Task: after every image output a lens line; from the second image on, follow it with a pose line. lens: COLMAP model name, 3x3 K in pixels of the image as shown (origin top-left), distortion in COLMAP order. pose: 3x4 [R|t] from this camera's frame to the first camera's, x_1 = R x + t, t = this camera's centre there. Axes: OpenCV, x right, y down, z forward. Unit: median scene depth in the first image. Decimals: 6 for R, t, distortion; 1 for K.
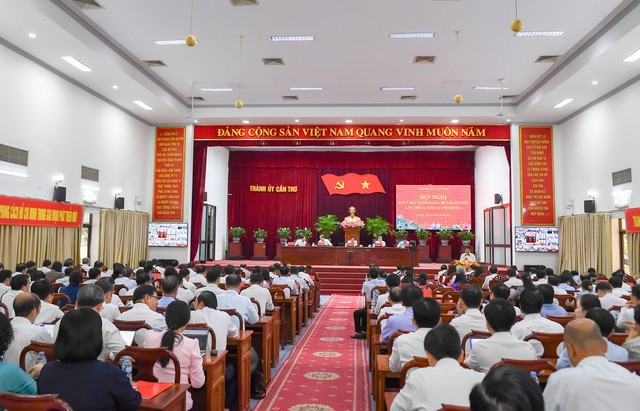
lens RADIAL K [[516.0, 0, 319.2], [0, 516.0, 194.0], [0, 0, 1]] dist [-0.043832, 0.000511]
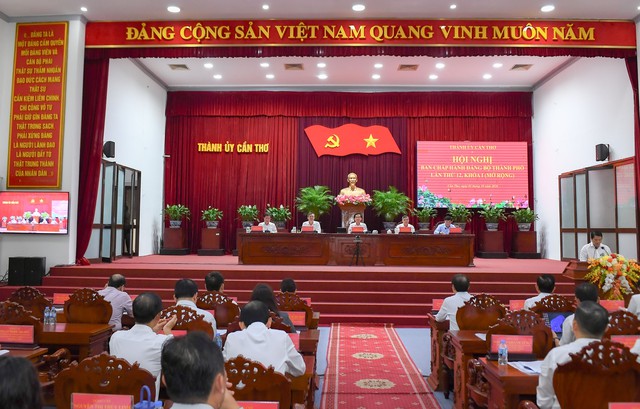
lens RADIAL K [[516.0, 0, 319.2], [0, 516.0, 193.0], [0, 0, 1]] dist [-0.043832, 0.000511]
pose [[0.998987, -0.000576, 0.045007, -0.009675], [-0.000298, 0.999811, 0.019426, 0.045775], [-0.045010, -0.019419, 0.998798, 0.421787]]
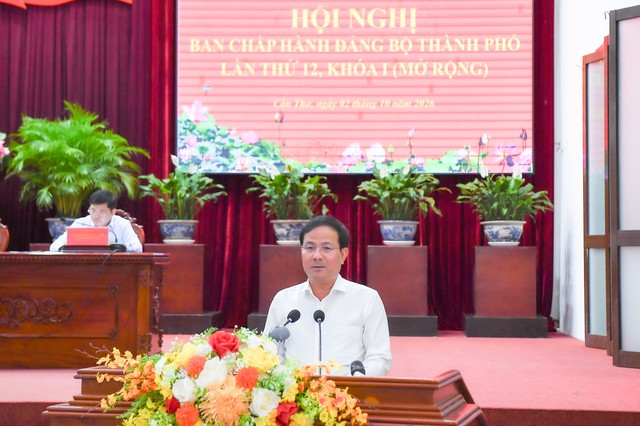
lens RADIAL K [[1202.7, 0, 320.0], [0, 1202.7, 213.0], [0, 0, 1]] dist [0.056297, 0.119866]
pose [[0.999370, -0.006630, 0.034865, 0.235762], [0.004867, 0.998717, 0.050401, 0.074845], [-0.035155, -0.050200, 0.998120, 0.630108]]
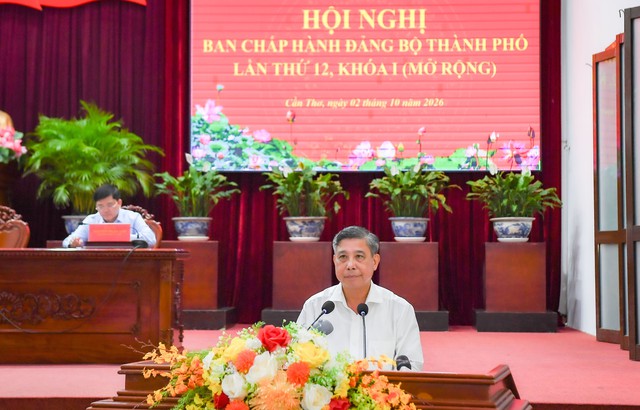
lens RADIAL K [[1165.5, 0, 320.0], [0, 1165.5, 205.0], [0, 0, 1]] dist [0.051669, 0.158449]
pose [[0.999276, -0.008309, 0.037127, 0.228914], [0.006661, 0.998996, 0.044300, 0.076230], [-0.037457, -0.044021, 0.998328, 0.638602]]
